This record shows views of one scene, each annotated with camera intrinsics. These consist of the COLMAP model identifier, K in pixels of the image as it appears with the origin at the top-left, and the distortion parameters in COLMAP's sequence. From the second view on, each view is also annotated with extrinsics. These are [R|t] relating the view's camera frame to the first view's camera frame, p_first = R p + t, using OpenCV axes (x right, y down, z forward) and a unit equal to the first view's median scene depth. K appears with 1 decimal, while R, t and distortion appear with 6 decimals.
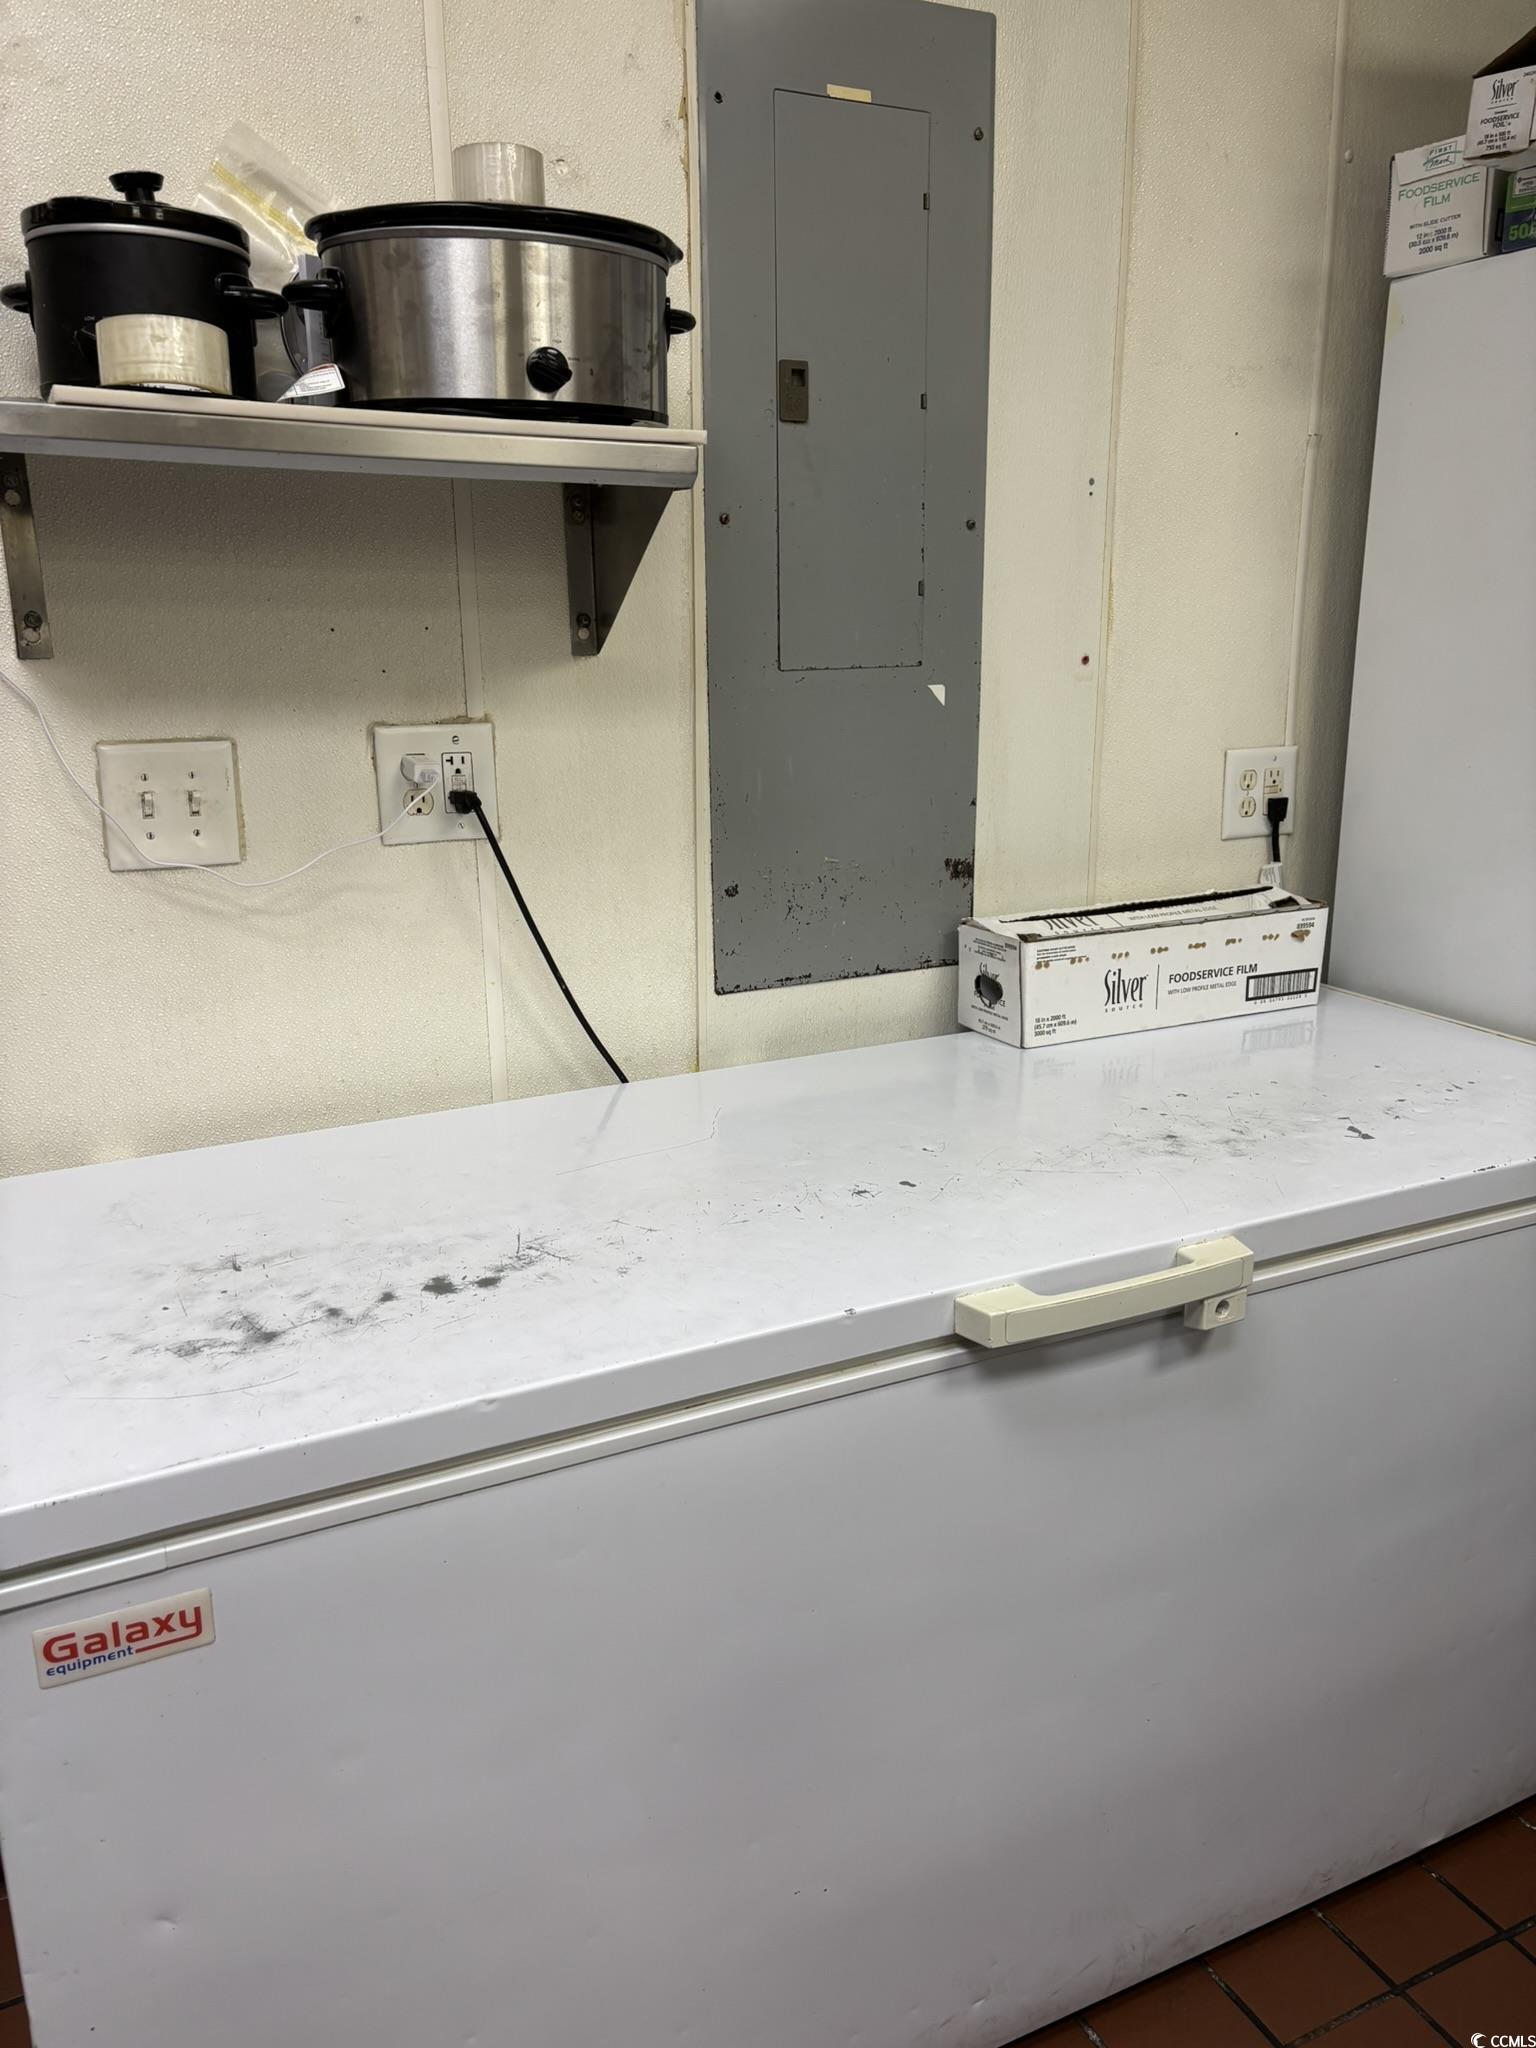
lens RADIAL K [[1567.4, 0, 775.6], [0, 1567.4, 1008.2], [0, 0, 1]] dist [0.033061, -0.018853]
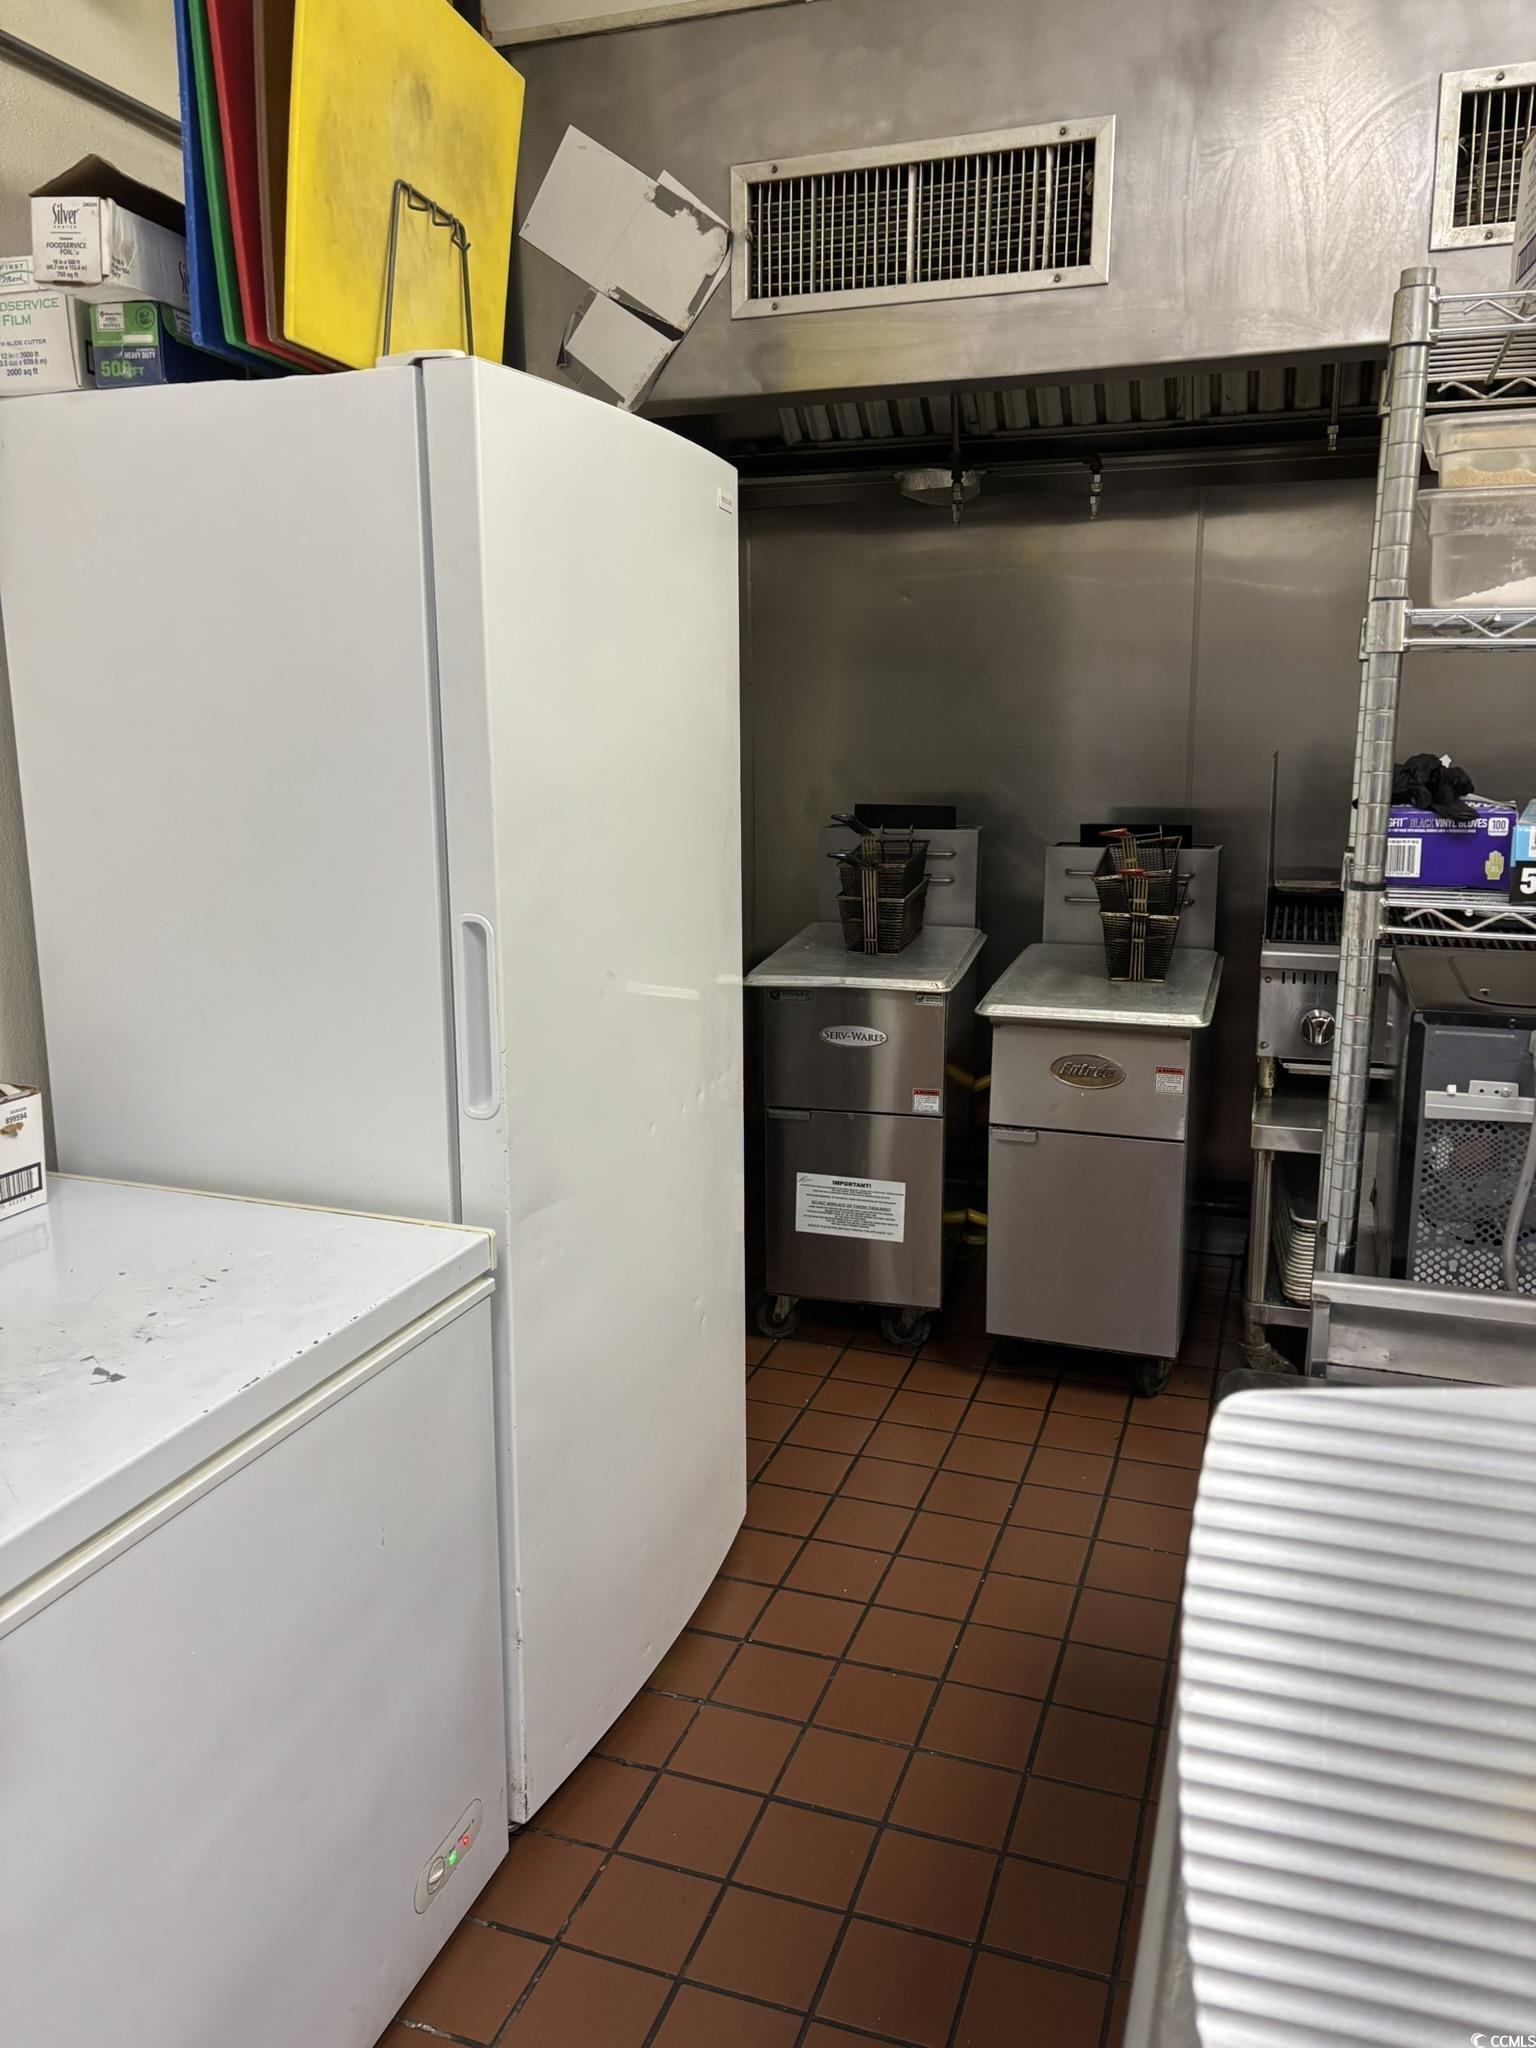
lens RADIAL K [[1567.4, 0, 757.2], [0, 1567.4, 1019.8], [0, 0, 1]] dist [0.033061, -0.018853]
pose [[0.727957, -0.133793, 0.672441, 0.061885], [0.172381, 0.984986, 0.009366, -0.048271], [-0.663598, 0.109098, 0.740091, 0.085874]]
